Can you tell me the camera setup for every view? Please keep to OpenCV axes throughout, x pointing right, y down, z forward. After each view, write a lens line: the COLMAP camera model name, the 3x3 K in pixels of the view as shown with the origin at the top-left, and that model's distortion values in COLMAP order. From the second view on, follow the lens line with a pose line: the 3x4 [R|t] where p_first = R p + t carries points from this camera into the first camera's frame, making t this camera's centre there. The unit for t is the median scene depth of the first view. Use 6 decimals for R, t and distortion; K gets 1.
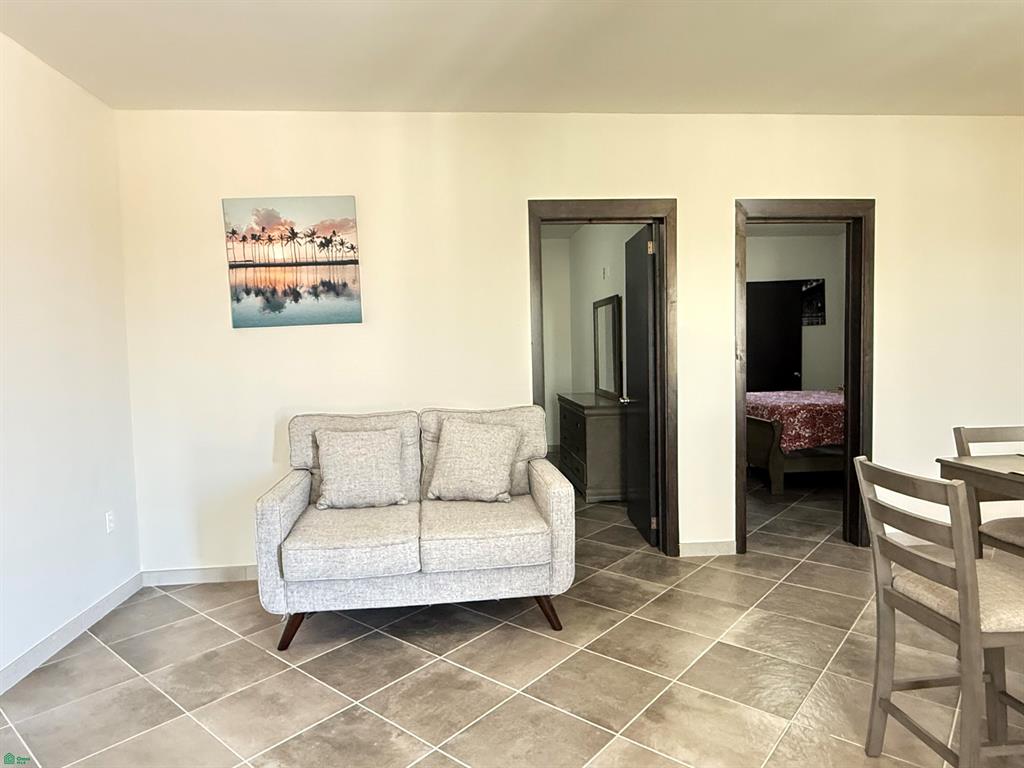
lens RADIAL K [[625.5, 0, 512.1], [0, 625.5, 387.5], [0, 0, 1]] dist [-0.000543, -0.000457]
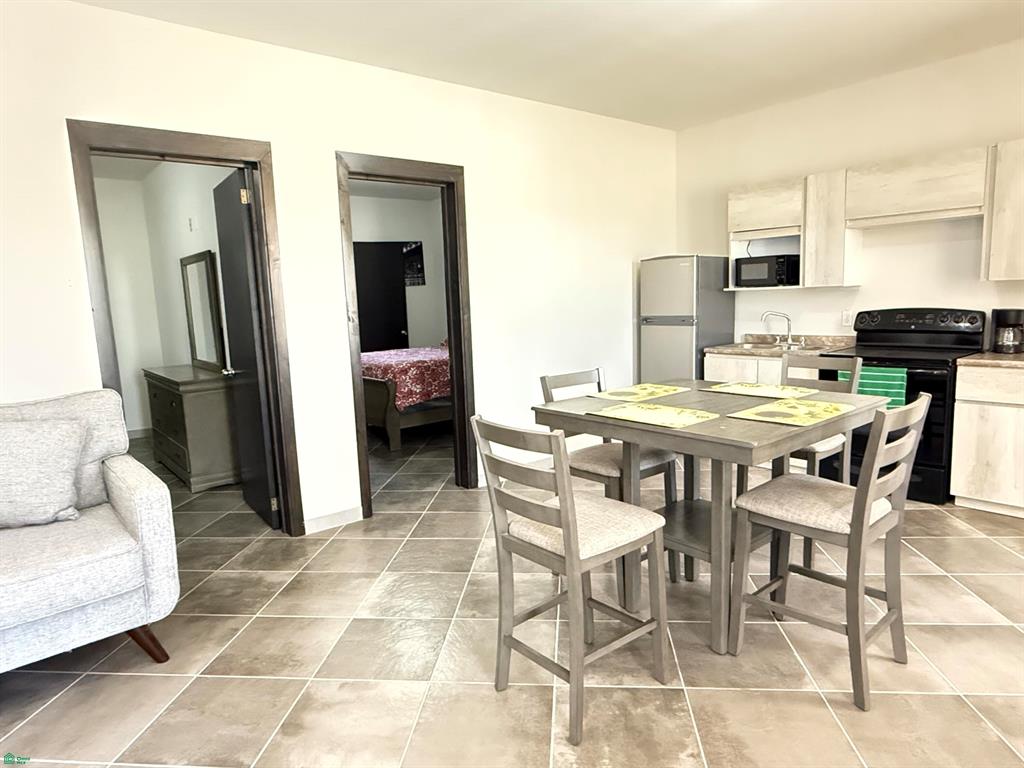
lens RADIAL K [[626.3, 0, 504.0], [0, 626.3, 383.6], [0, 0, 1]] dist [0.000735, 0.000322]
pose [[0.830121, -0.087046, 0.550748, 0.019039], [0.055770, 0.995748, 0.073319, -0.007762], [-0.554788, -0.030148, 0.831445, 0.067237]]
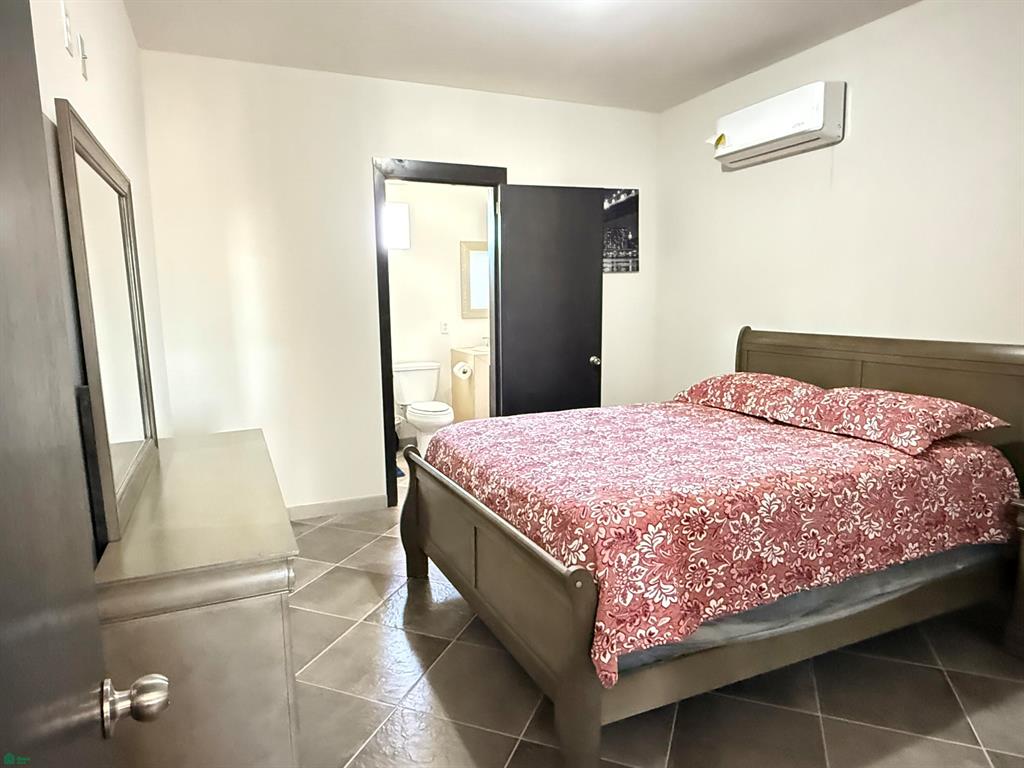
lens RADIAL K [[626.3, 0, 504.0], [0, 626.3, 383.6], [0, 0, 1]] dist [0.000735, 0.000322]
pose [[0.947014, -0.031912, 0.319602, 0.442089], [0.009739, 0.997447, 0.070738, -0.089835], [-0.321043, -0.063877, 0.944908, 1.100142]]
